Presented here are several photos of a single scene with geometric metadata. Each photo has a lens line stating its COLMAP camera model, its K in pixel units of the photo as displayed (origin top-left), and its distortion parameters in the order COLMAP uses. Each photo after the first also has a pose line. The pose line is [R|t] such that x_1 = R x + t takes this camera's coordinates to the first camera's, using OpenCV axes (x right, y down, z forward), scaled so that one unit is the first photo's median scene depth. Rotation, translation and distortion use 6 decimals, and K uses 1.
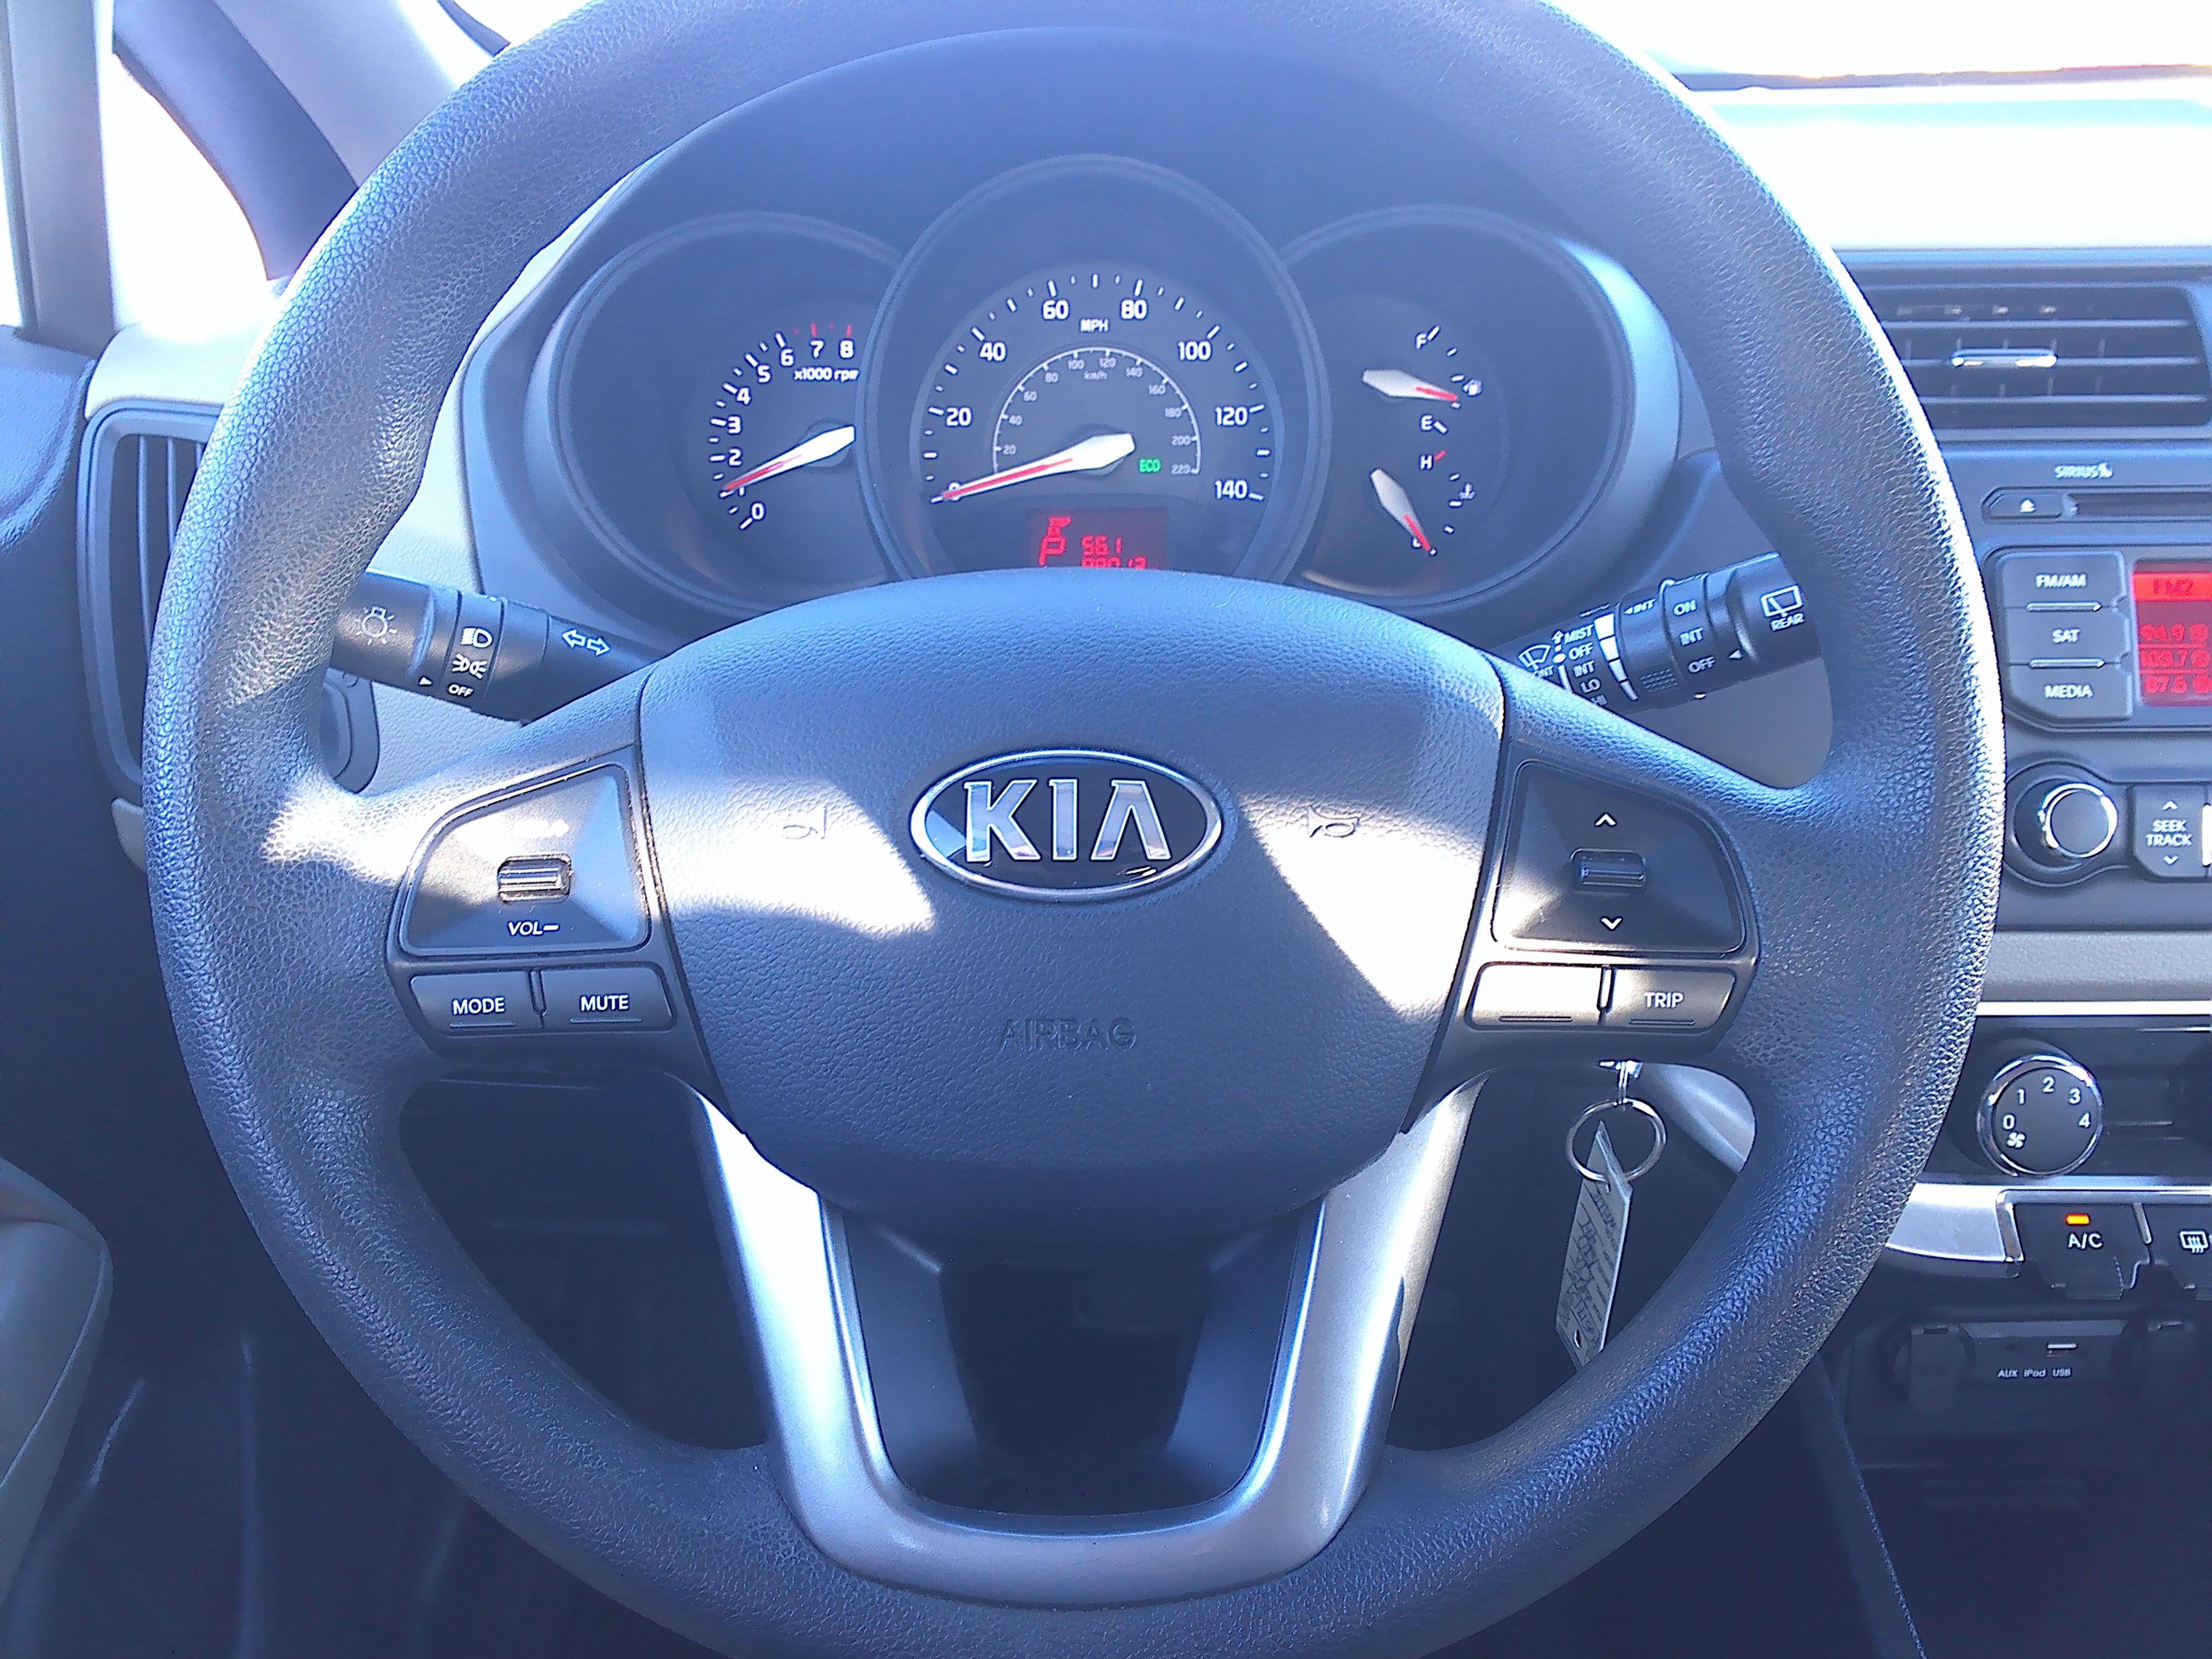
lens RADIAL K [[1729.1, 0, 1106.0], [0, 1729.1, 829.5], [0, 0, 1]] dist [0.028936, -0.001608]
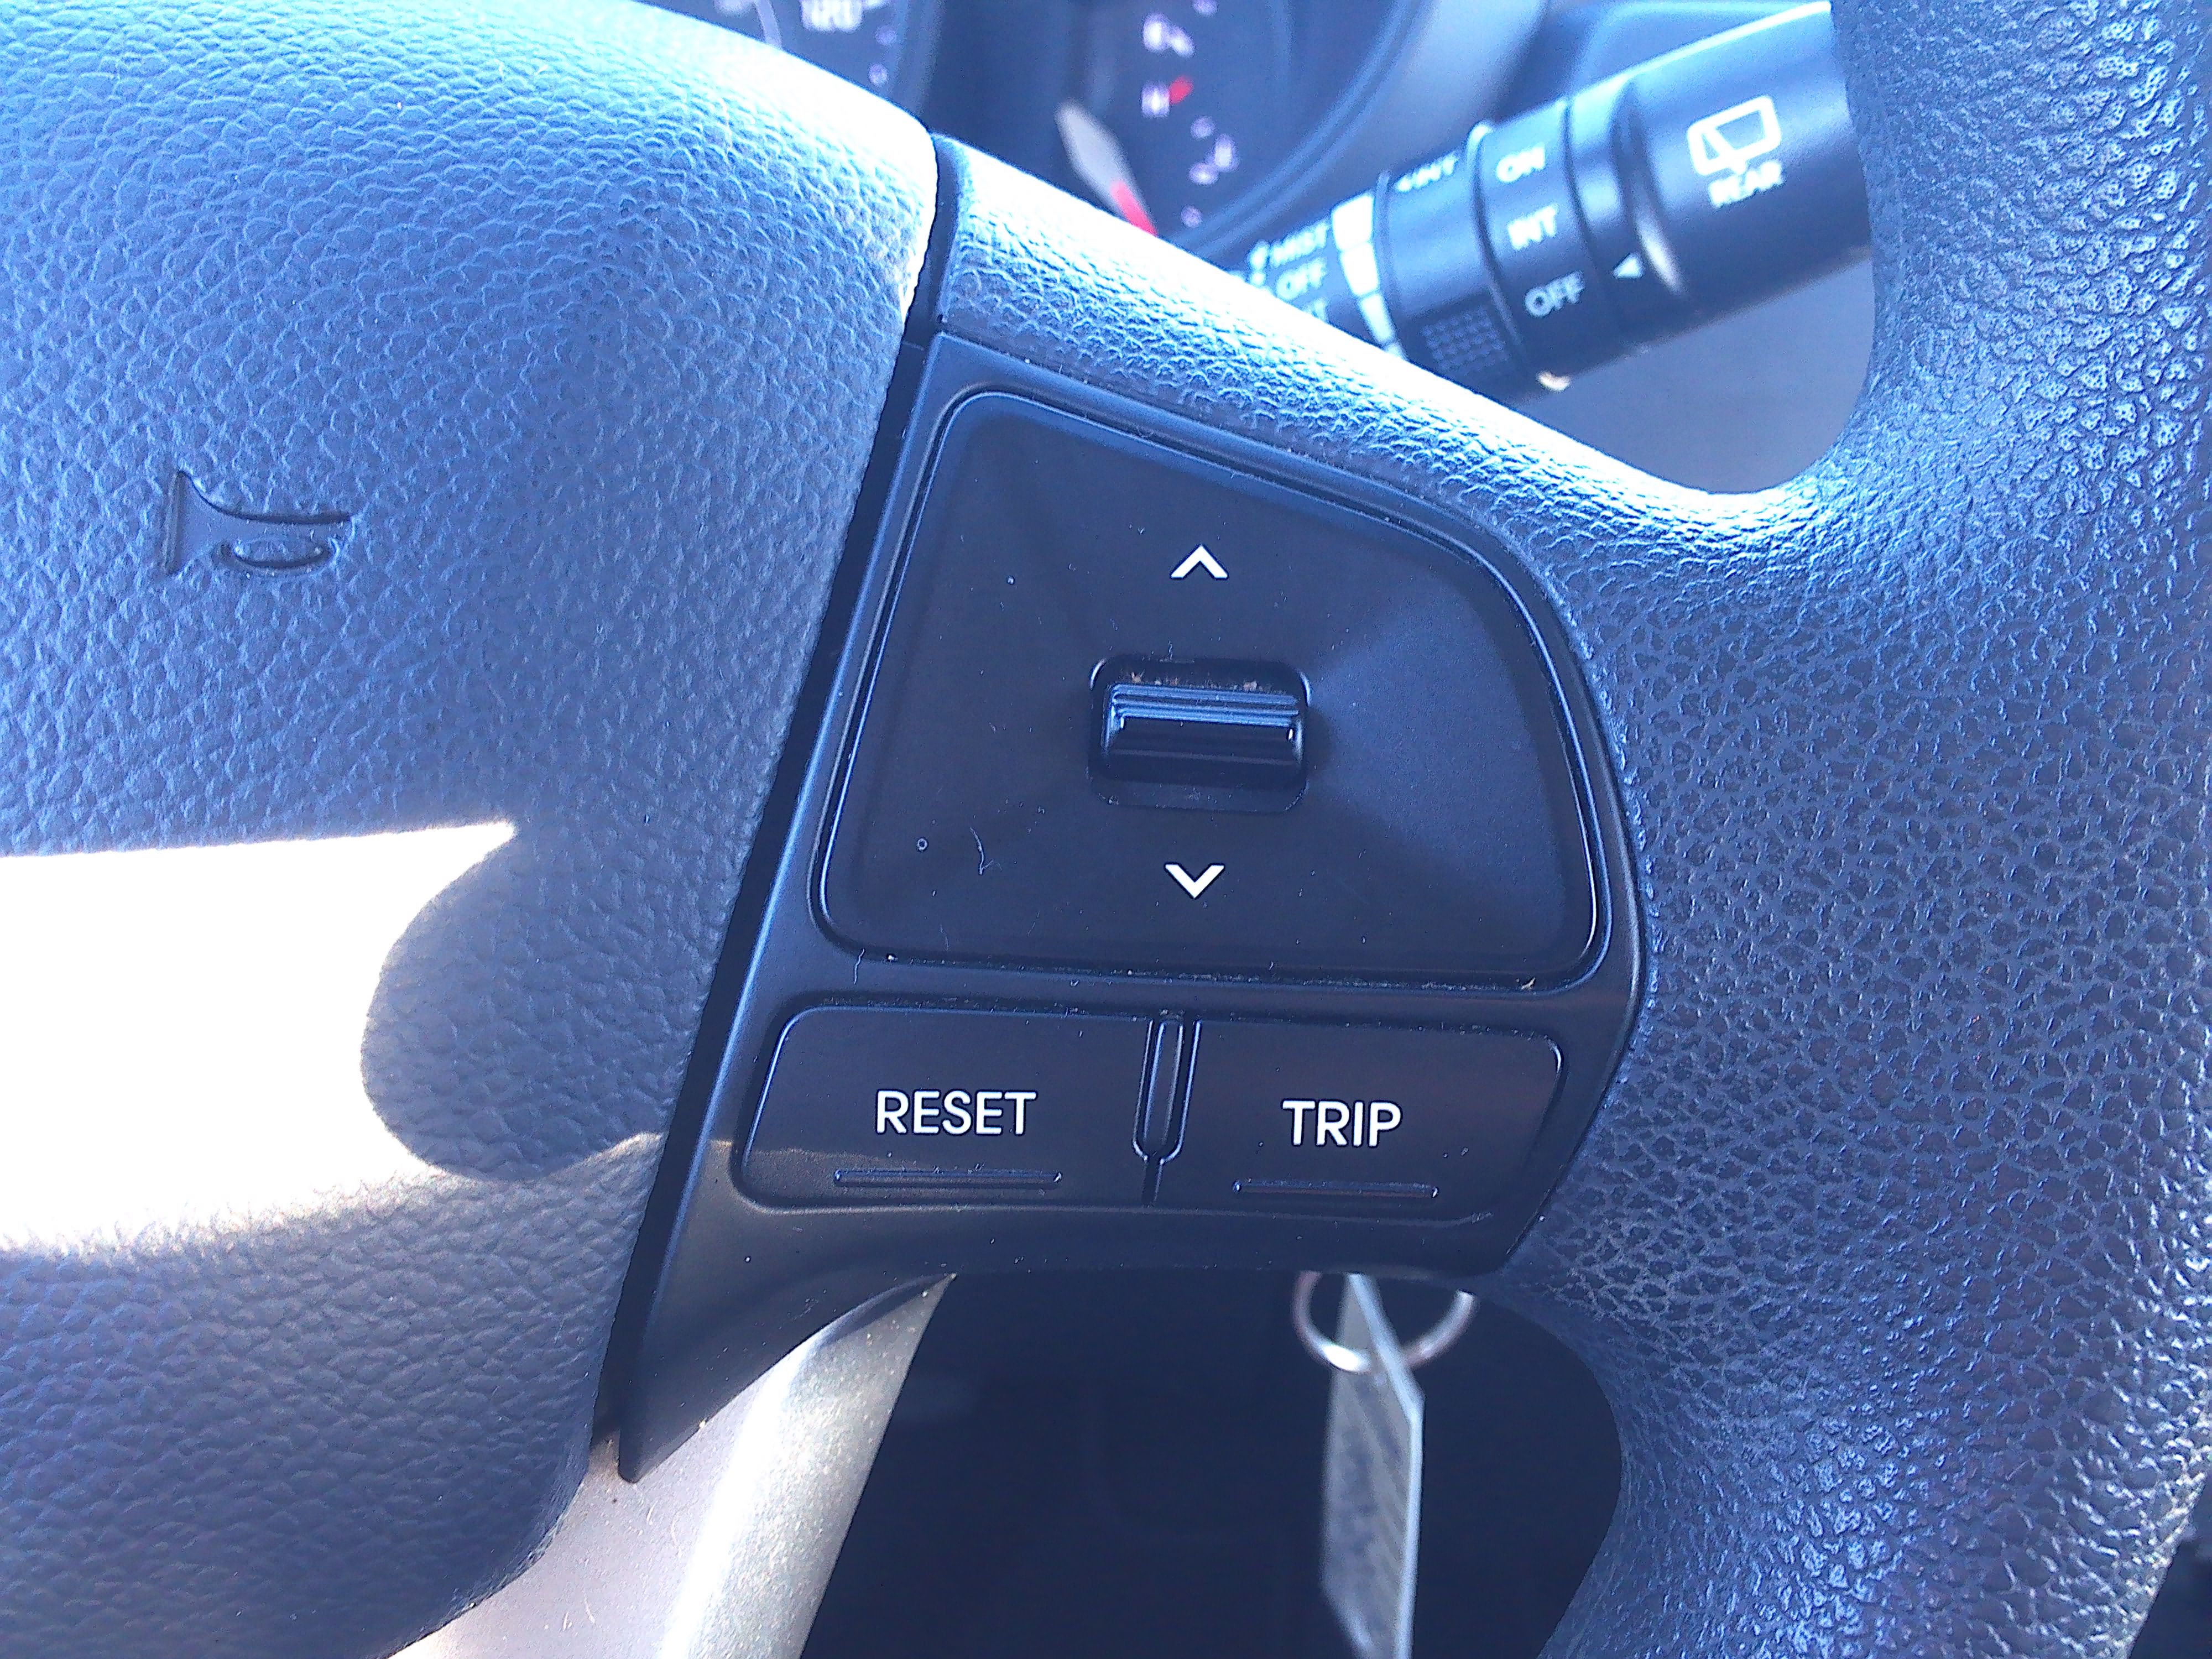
lens RADIAL K [[2011.8, 0, 1099.2], [0, 2011.8, 820.6], [0, 0, 1]] dist [0.001941, -0.006559]
pose [[0.997330, 0.017137, 0.070982, 0.194757], [-0.018889, 0.999531, 0.024086, 0.027230], [-0.070536, -0.025363, 0.997187, 0.498704]]
